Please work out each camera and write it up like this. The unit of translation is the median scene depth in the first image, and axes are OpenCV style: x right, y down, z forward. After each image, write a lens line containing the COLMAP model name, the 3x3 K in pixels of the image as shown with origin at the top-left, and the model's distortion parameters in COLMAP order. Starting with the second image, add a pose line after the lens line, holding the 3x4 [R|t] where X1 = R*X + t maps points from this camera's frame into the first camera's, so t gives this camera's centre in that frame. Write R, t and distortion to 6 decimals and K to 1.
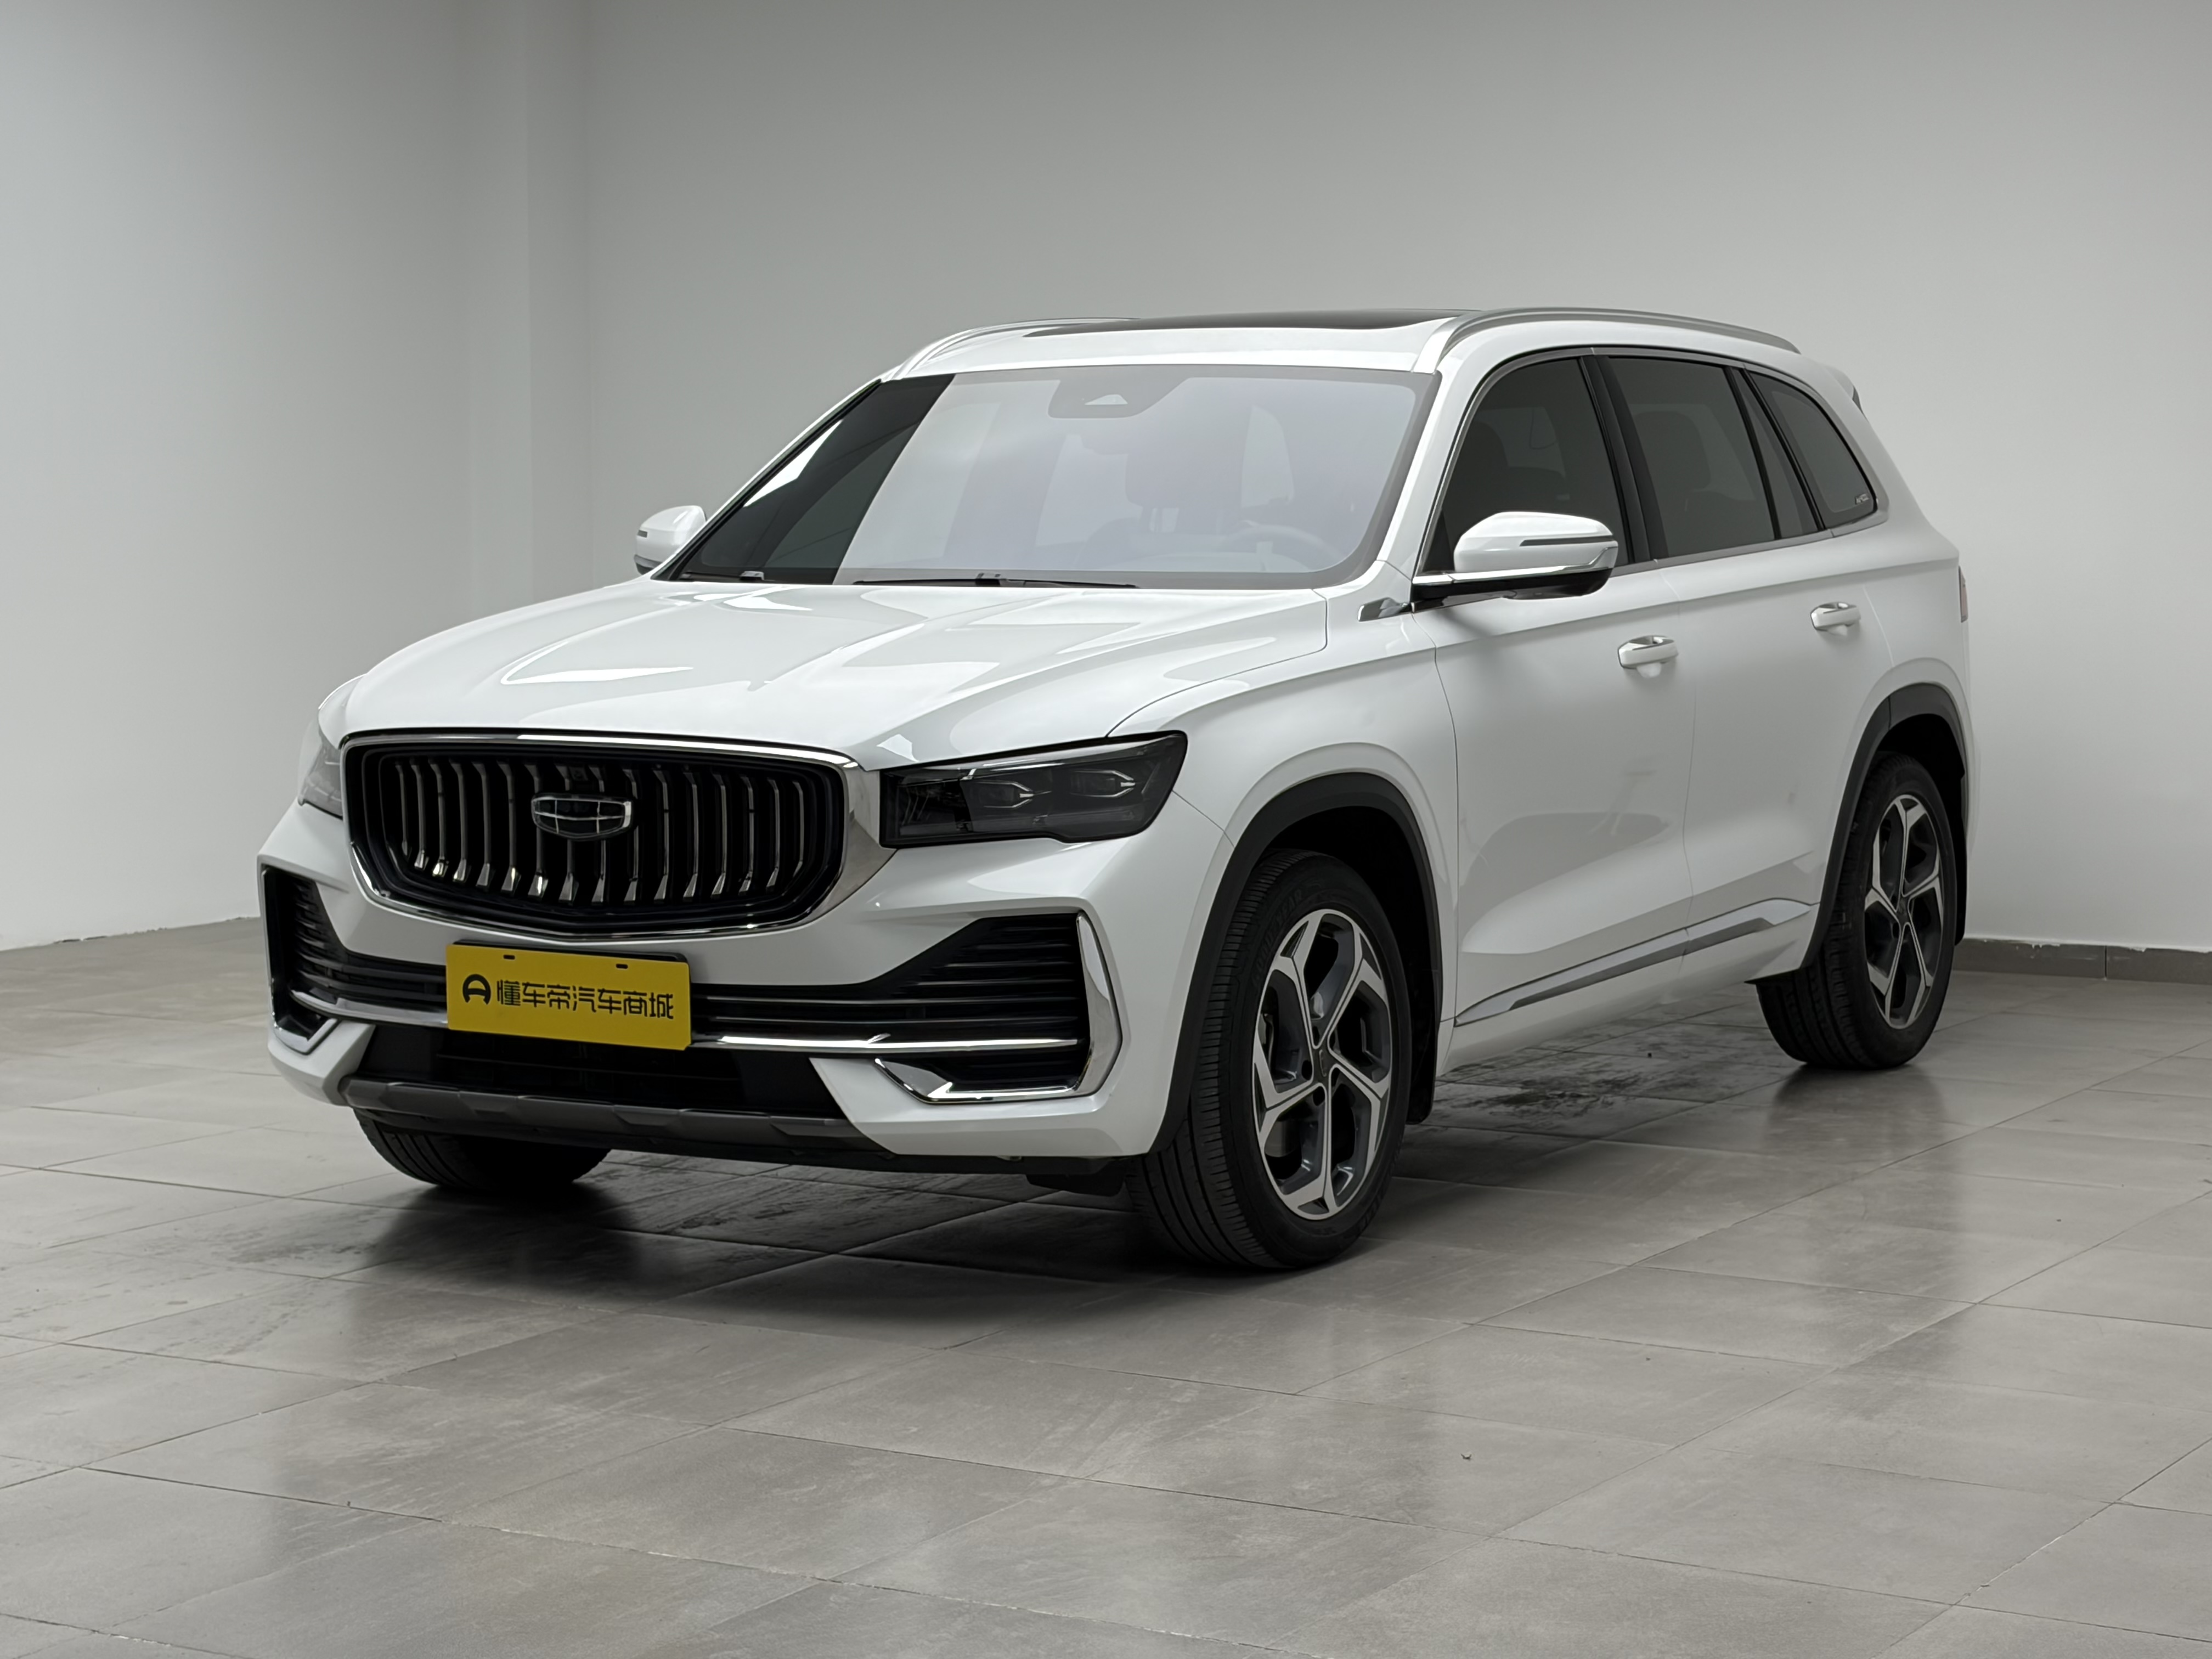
lens RADIAL K [[4359.6, 0, 1118.2], [0, 4359.6, 825.7], [0, 0, 1]] dist [0.263909, 0.000000]
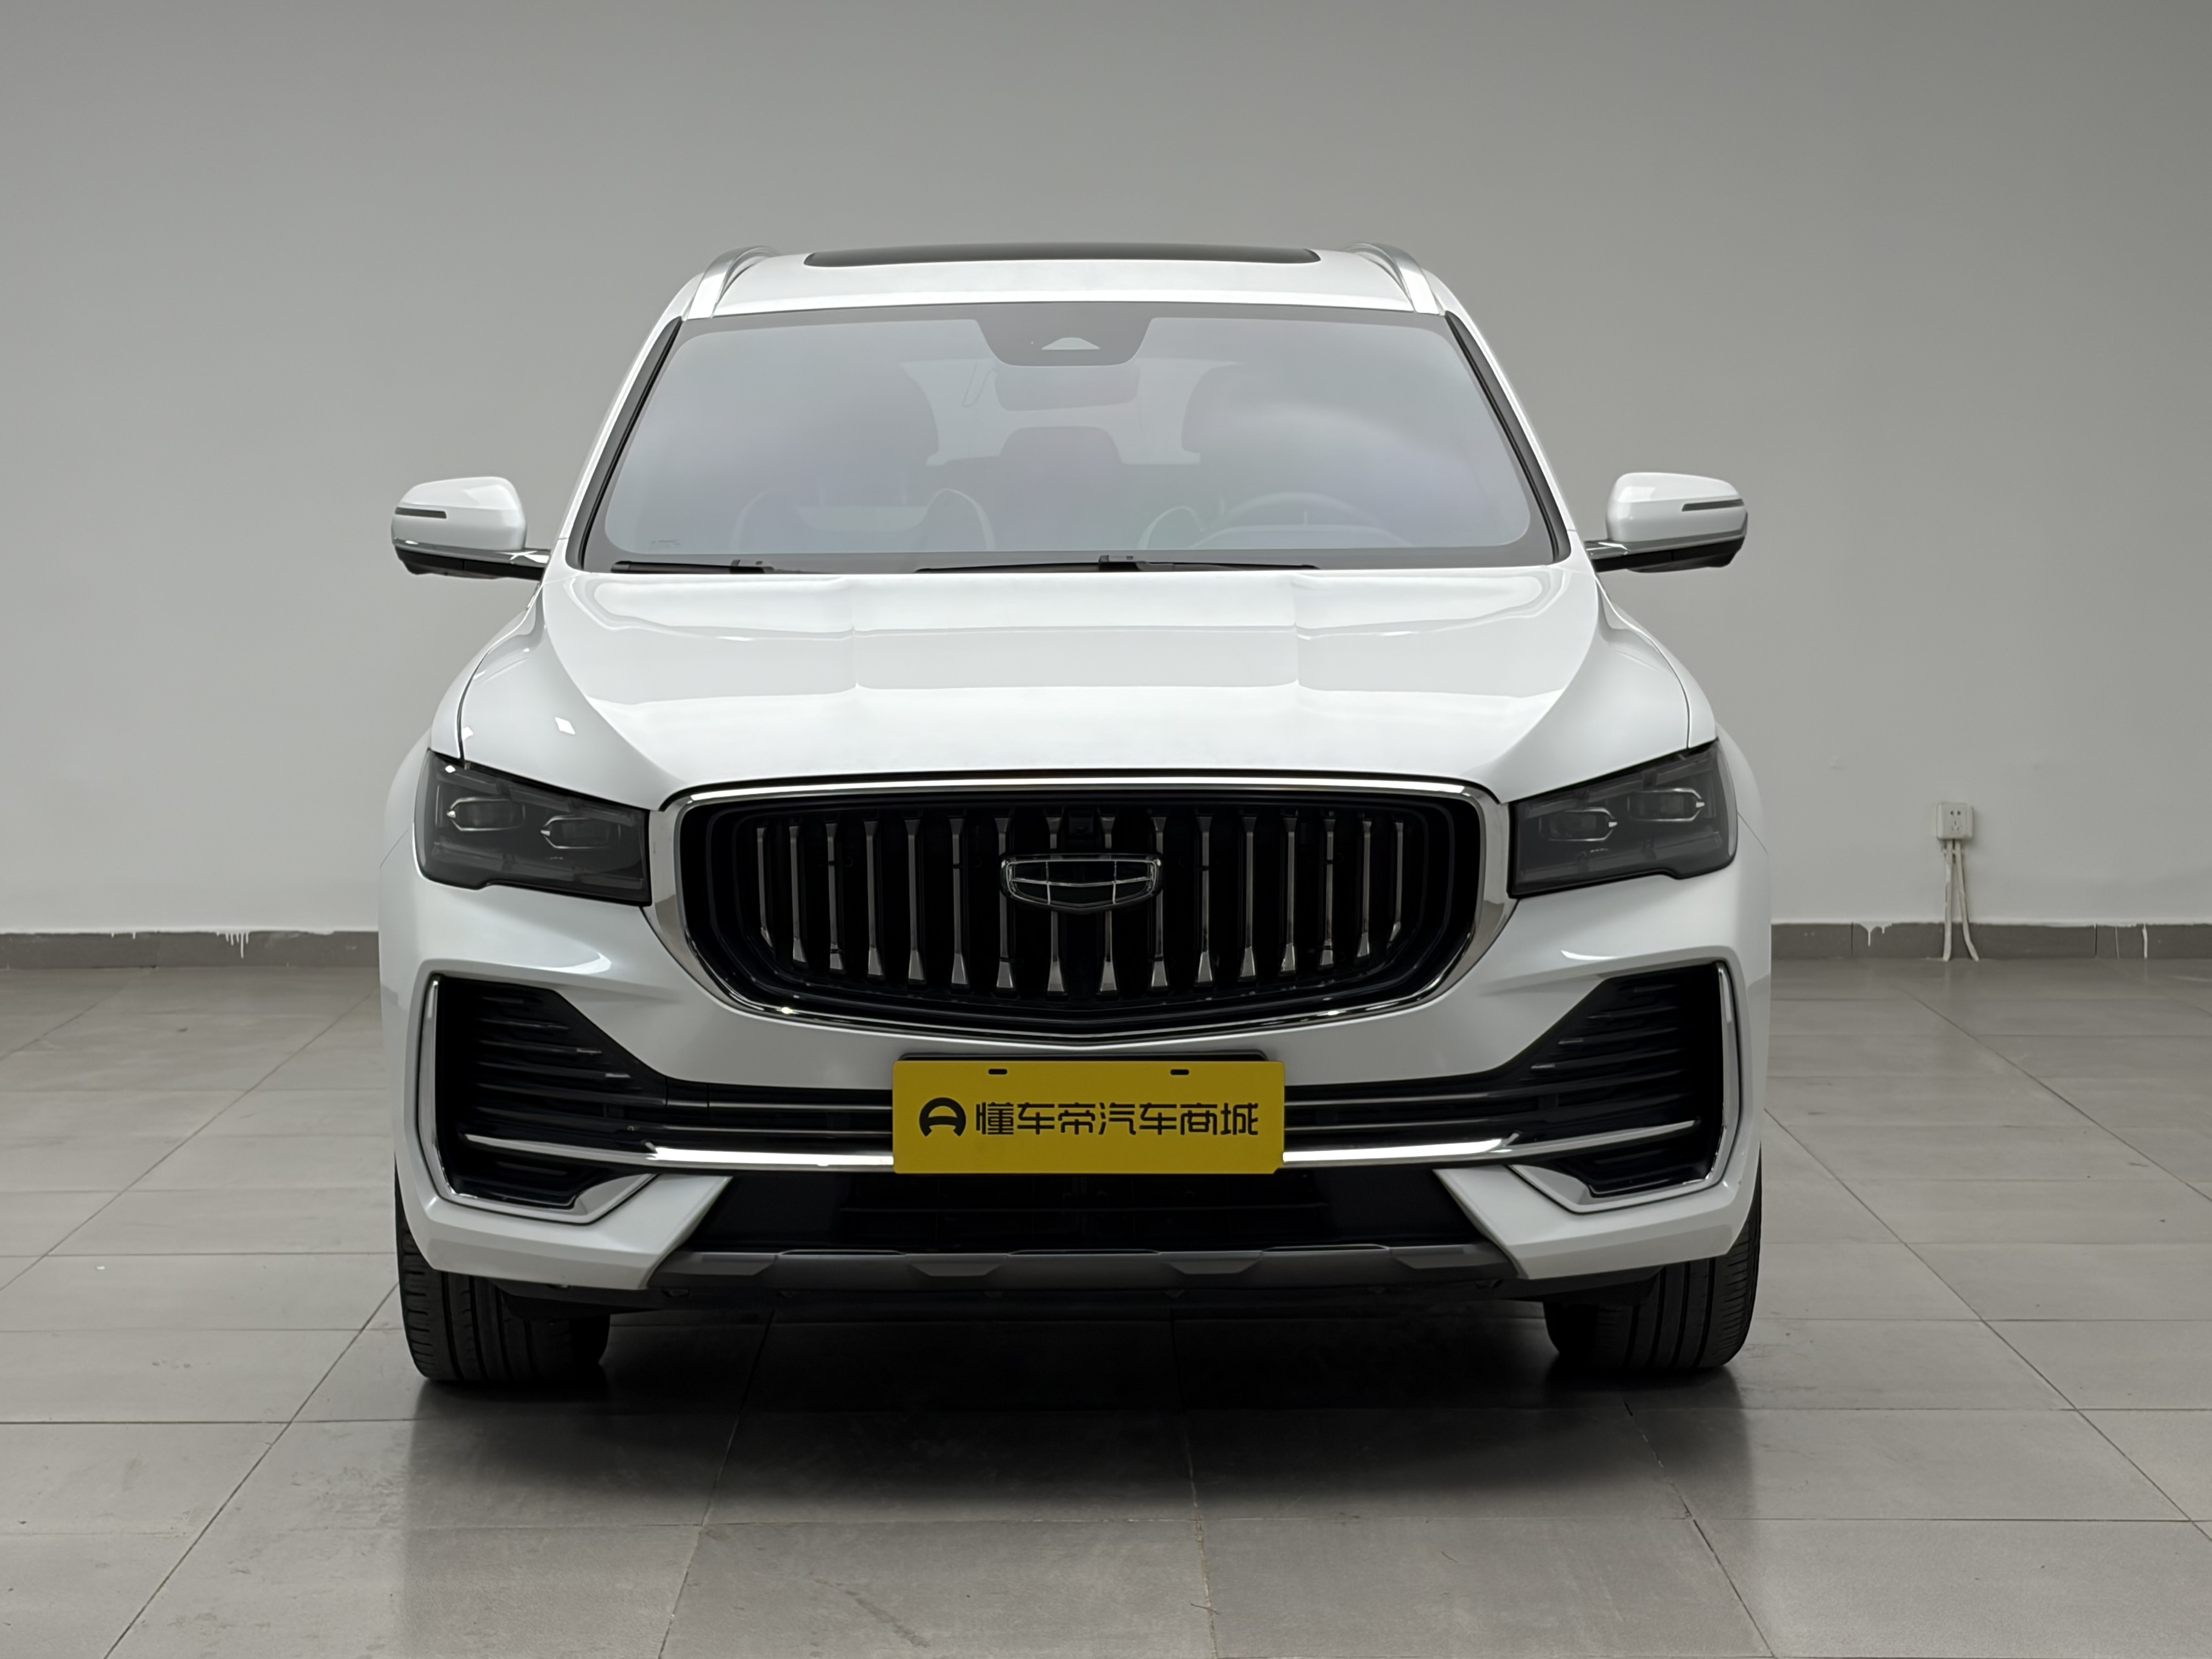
lens RADIAL K [[4359.6, 0, 1099.9], [0, 4359.6, 834.1], [0, 0, 1]] dist [0.263909, 0.000000]
pose [[0.859193, -0.051937, 0.509008, -0.506817], [0.047317, 0.998637, 0.022027, -0.027015], [-0.509458, 0.005159, 0.860480, 0.339644]]
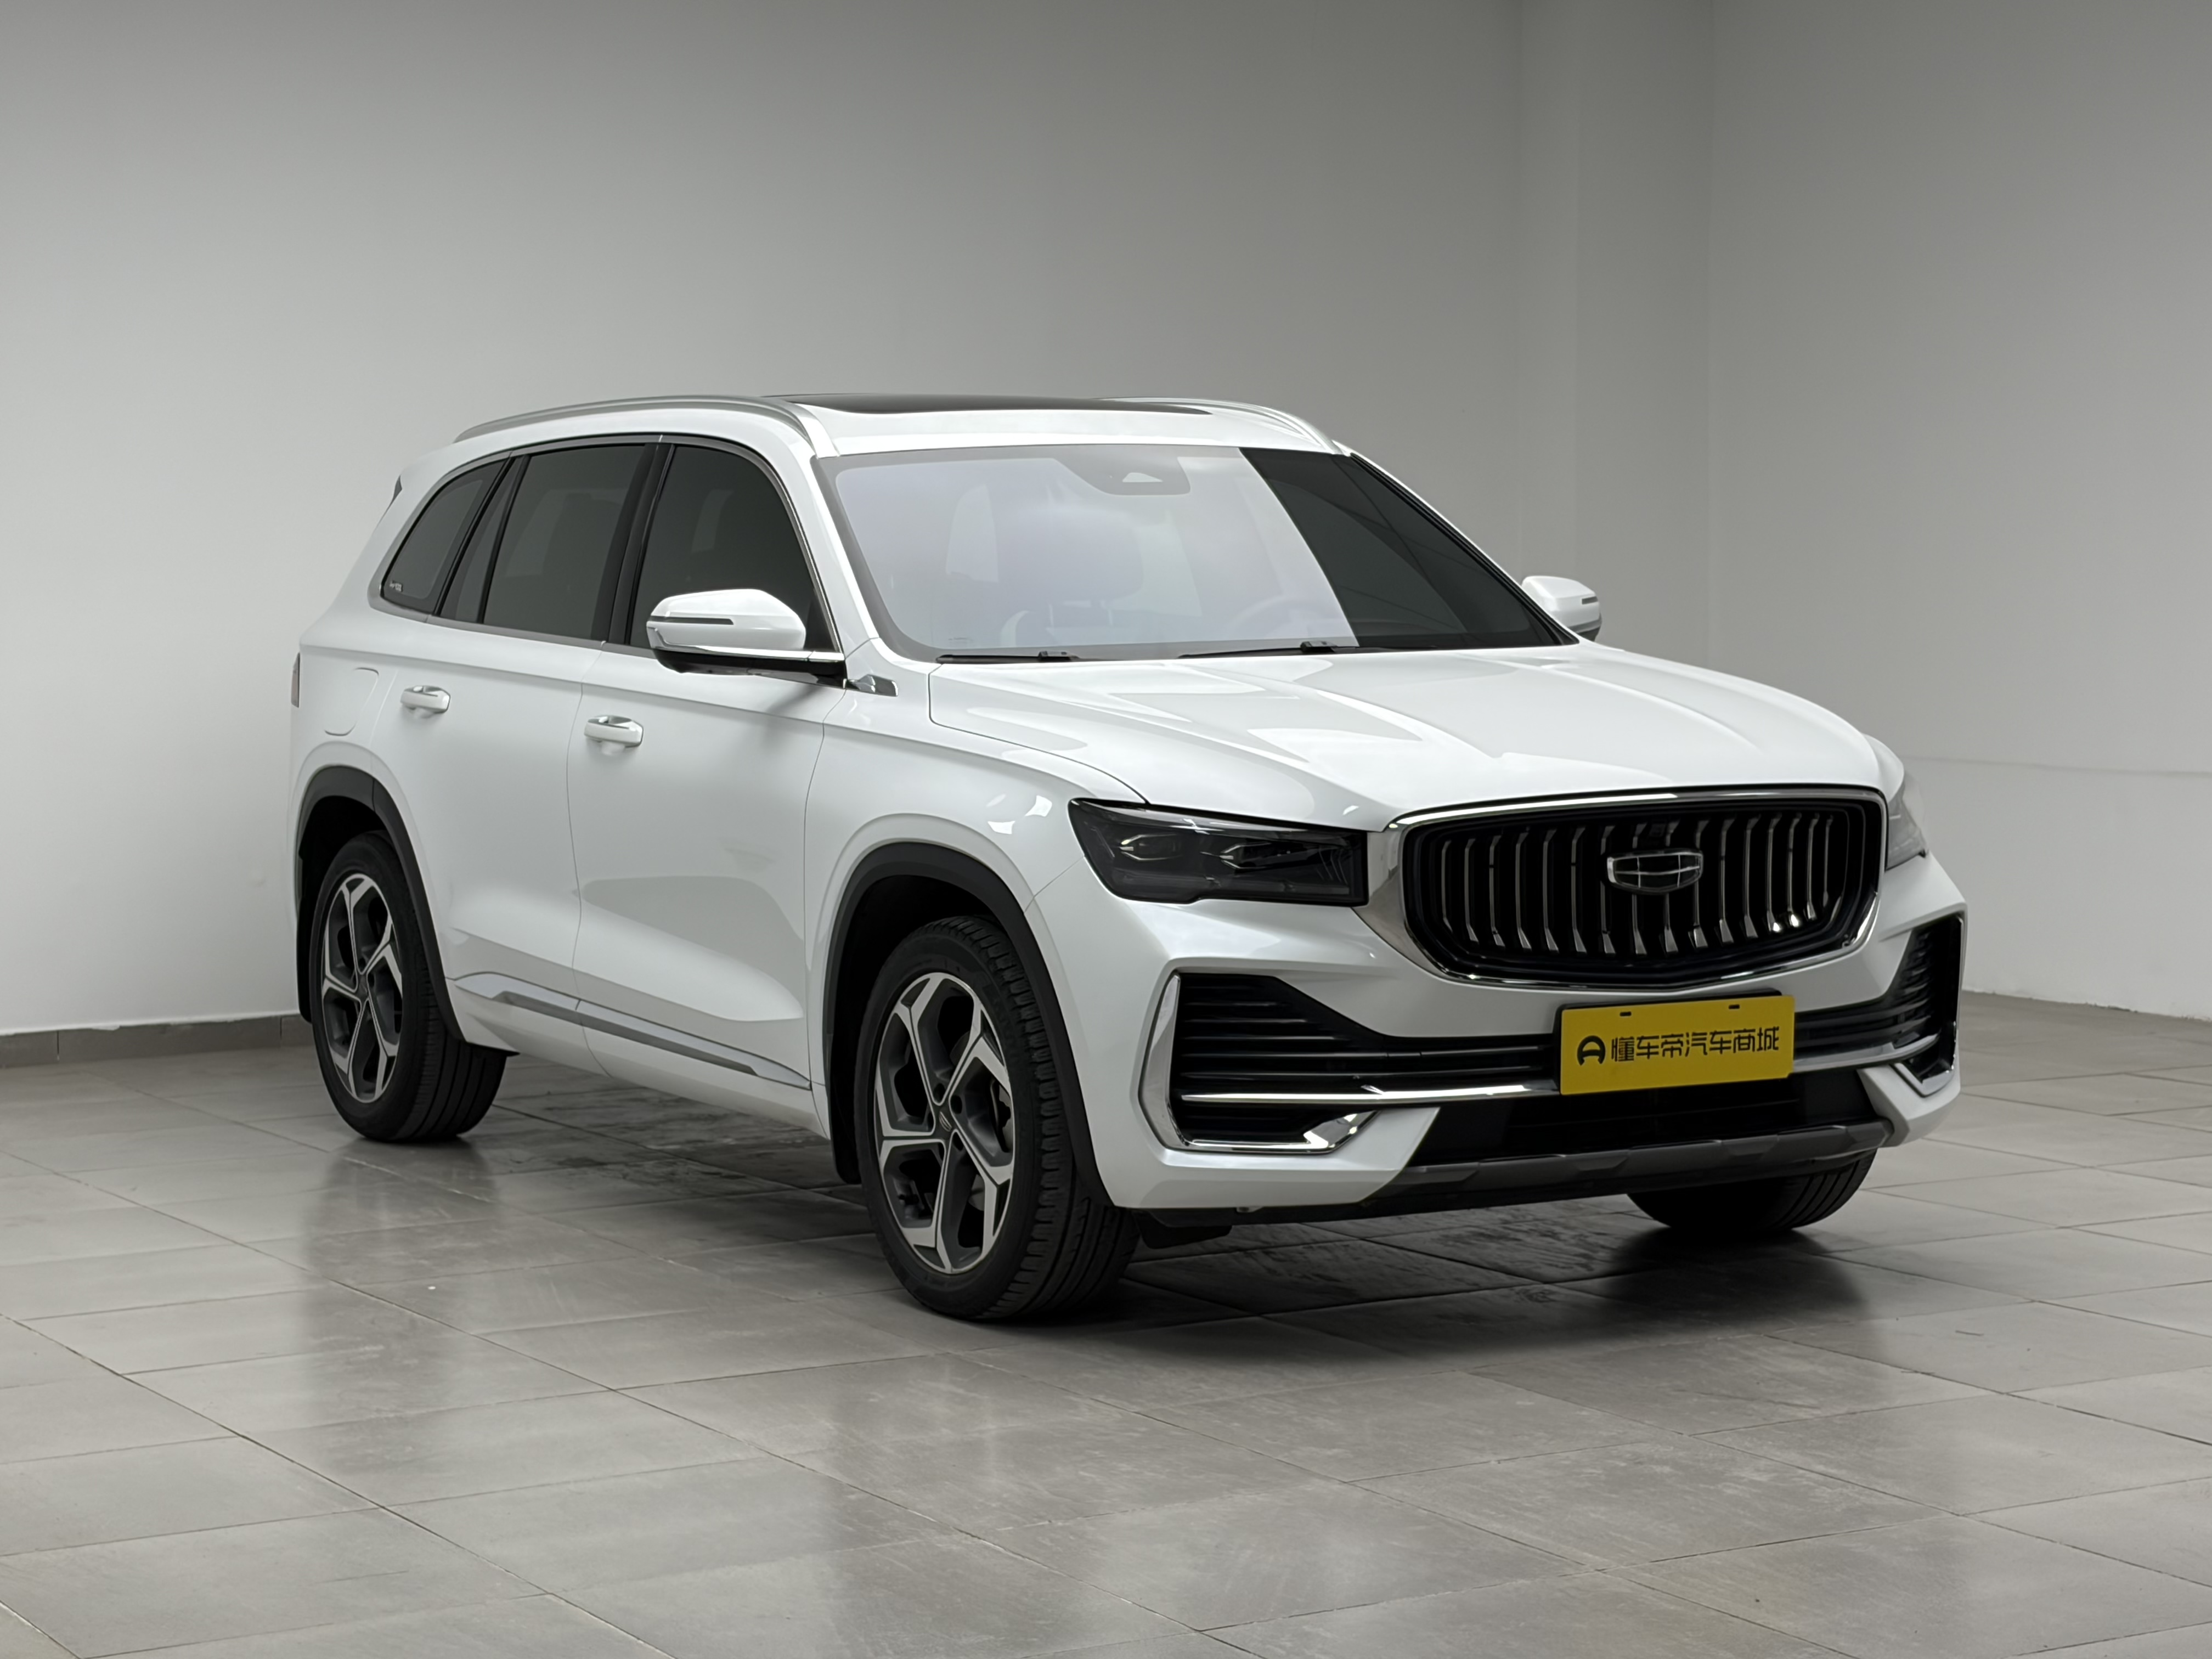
lens RADIAL K [[4359.6, 0, 1098.6], [0, 4359.6, 818.5], [0, 0, 1]] dist [0.263909, 0.000000]
pose [[0.498509, -0.060833, 0.864747, -1.082486], [0.084067, 0.996226, 0.021619, -0.048009], [-0.862799, 0.061919, 0.501741, 0.590125]]
